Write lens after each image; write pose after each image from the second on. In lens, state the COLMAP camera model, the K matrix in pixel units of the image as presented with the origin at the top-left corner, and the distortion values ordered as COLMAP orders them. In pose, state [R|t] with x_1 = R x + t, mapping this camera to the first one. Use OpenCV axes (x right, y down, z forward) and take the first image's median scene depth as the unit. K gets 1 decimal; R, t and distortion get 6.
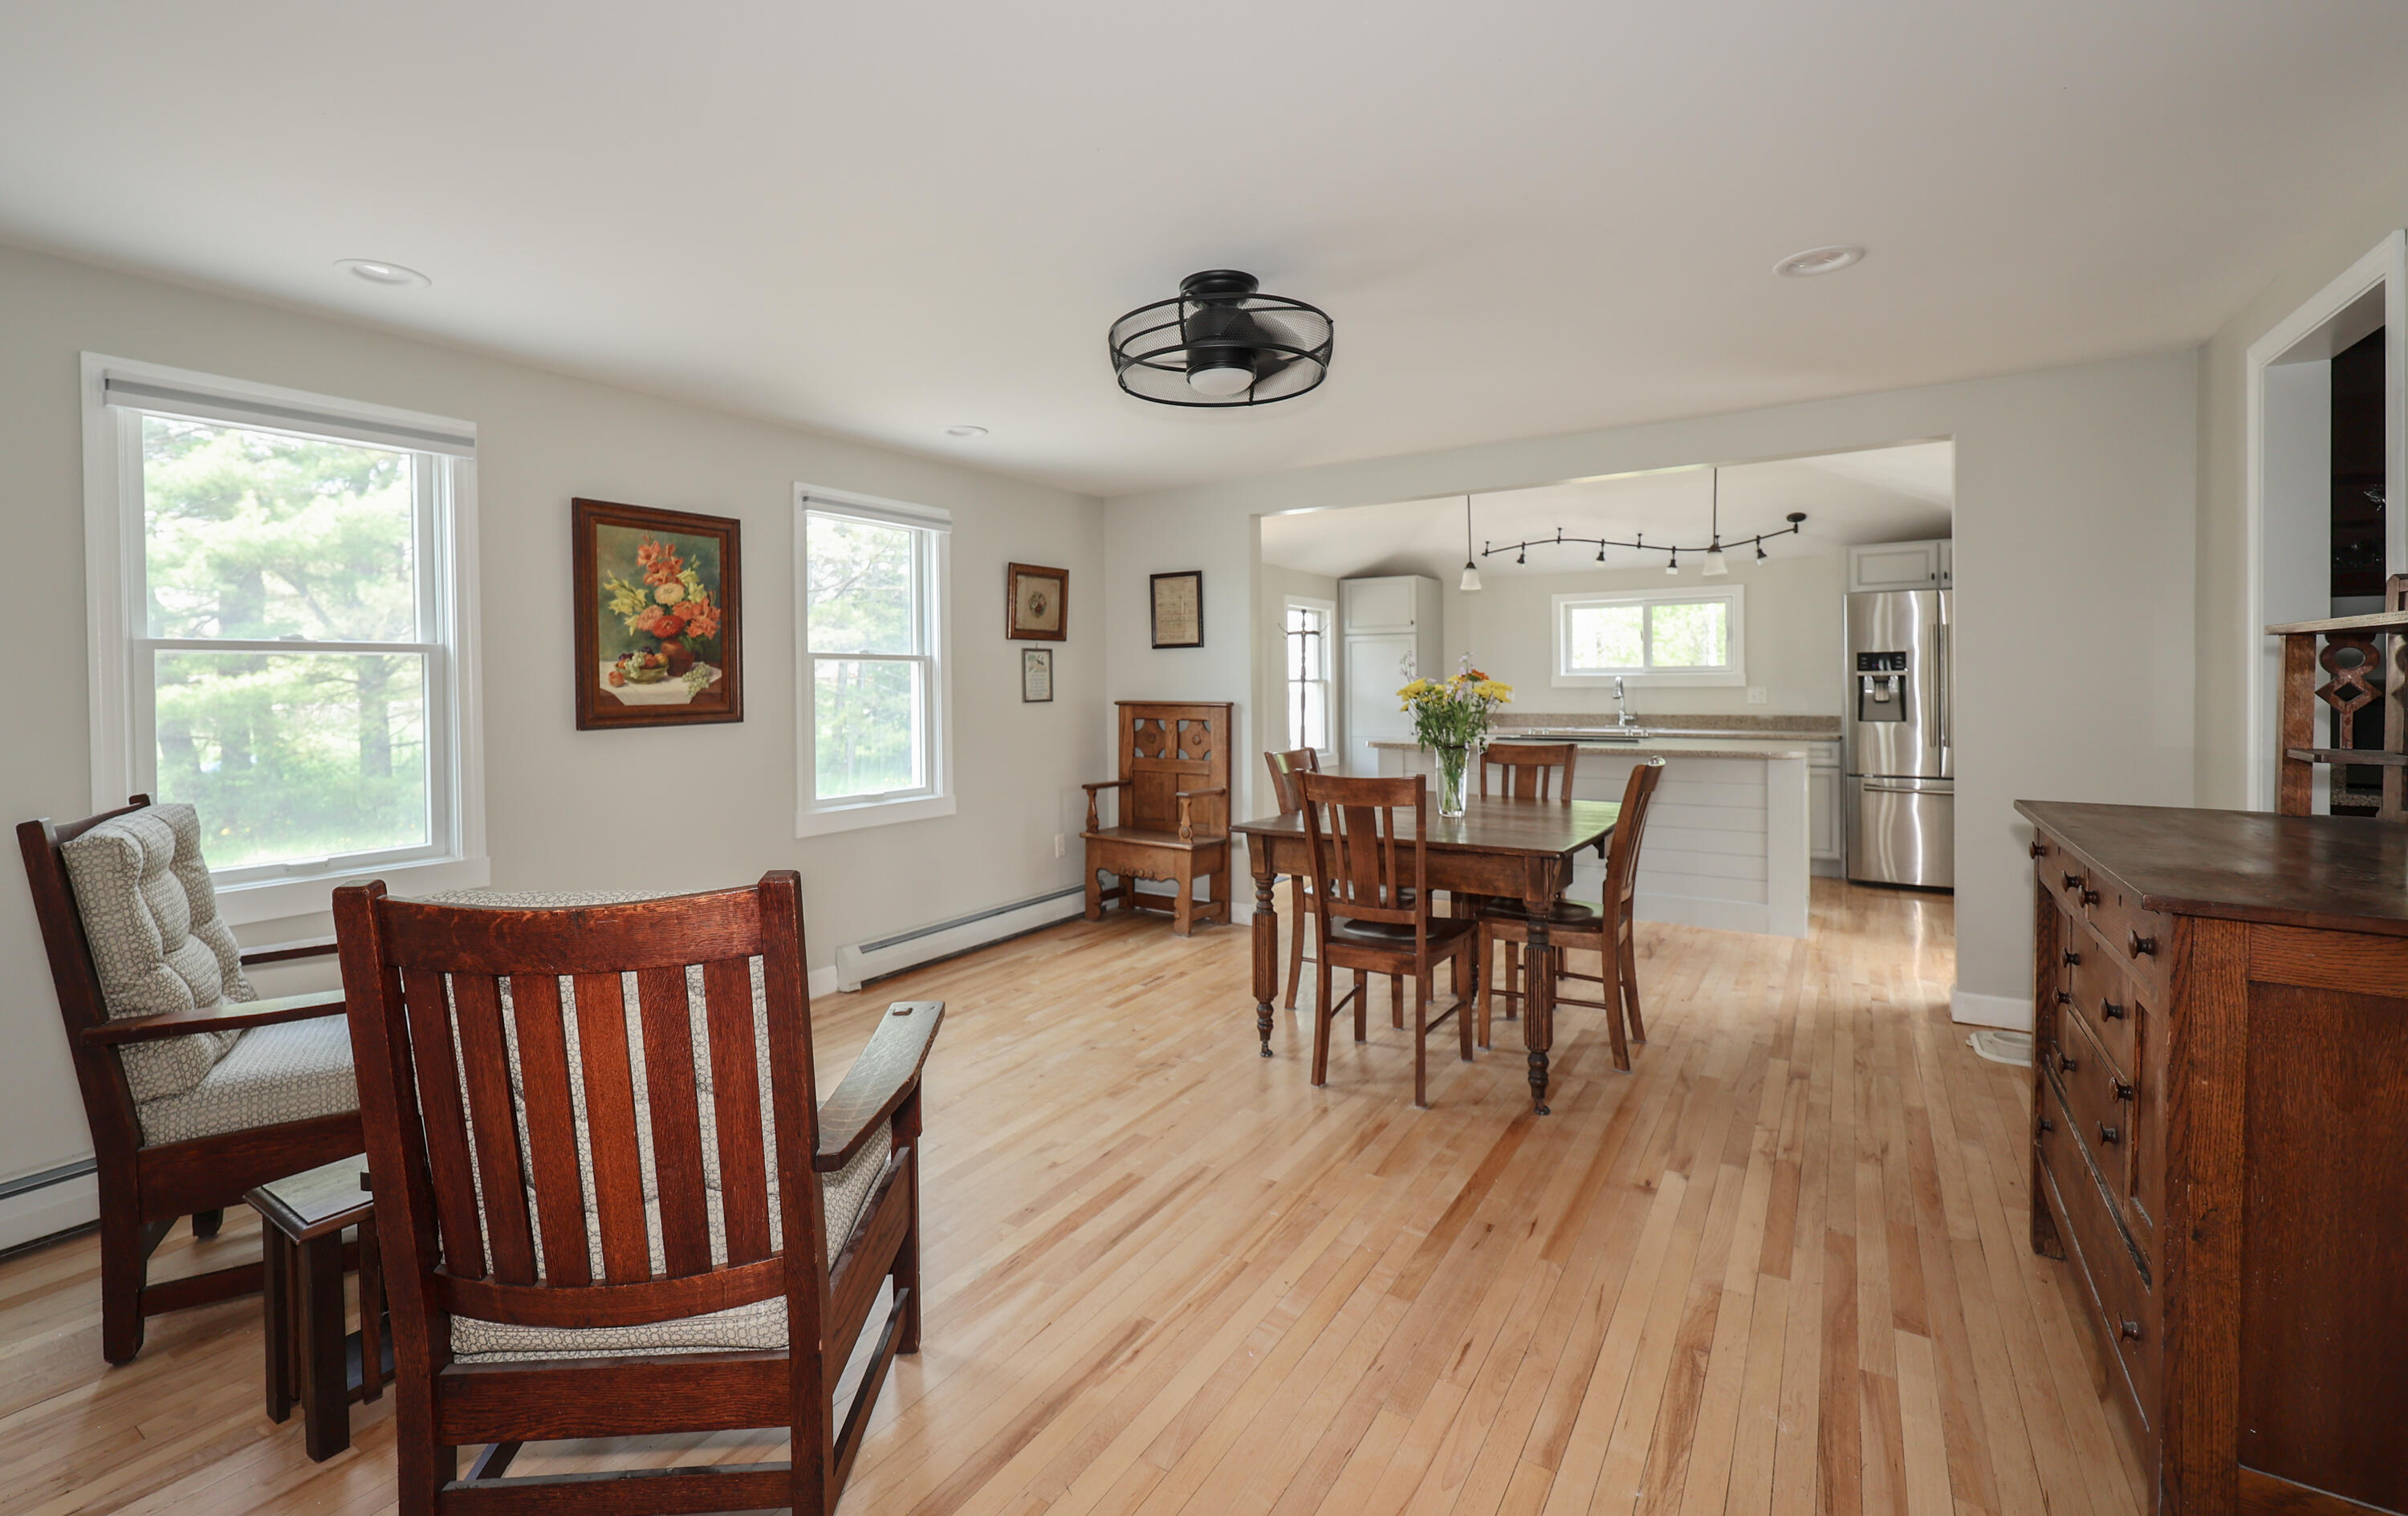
lens RADIAL K [[1024.7, 0, 1184.7], [0, 1024.7, 684.6], [0, 0, 1]] dist [-0.002713, -0.000123]
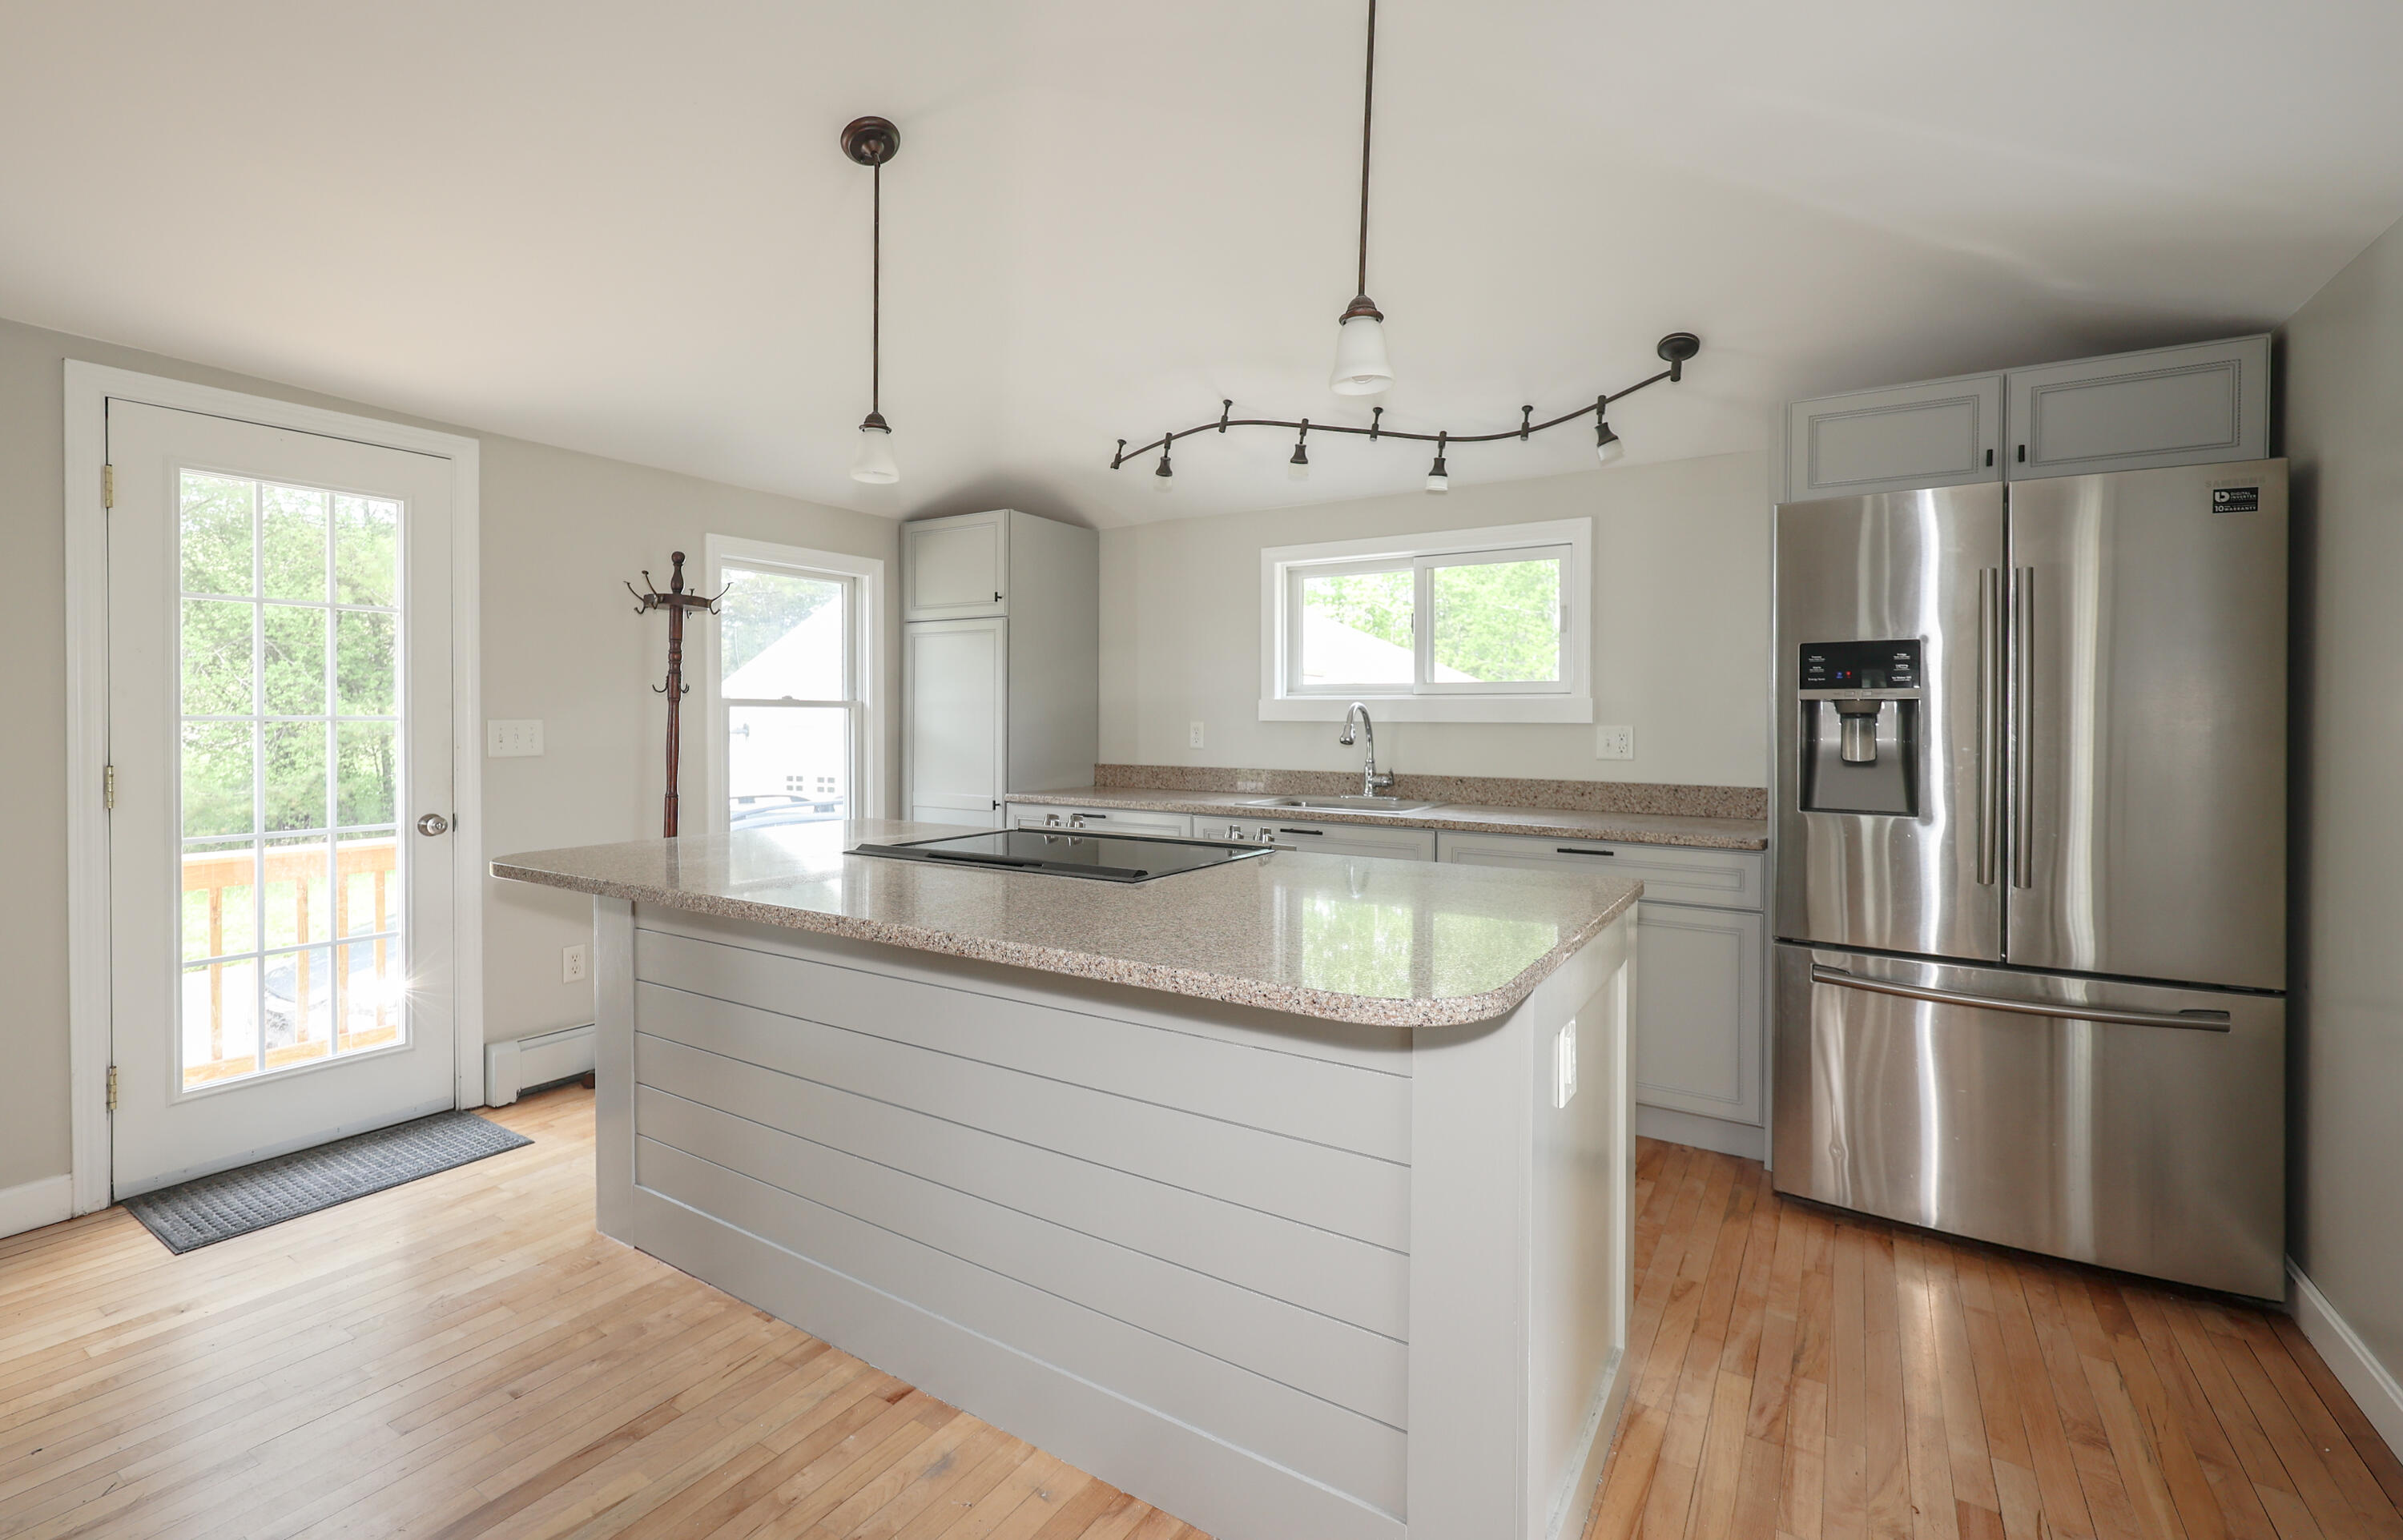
lens RADIAL K [[1048.2, 0, 1175.2], [0, 1048.2, 715.8], [0, 0, 1]] dist [-0.002602, 0.000012]
pose [[0.999897, 0.014323, -0.000113, 0.488282], [-0.014323, 0.999897, -0.000567, 0.001771], [0.000105, 0.000568, 1.000000, 0.696545]]
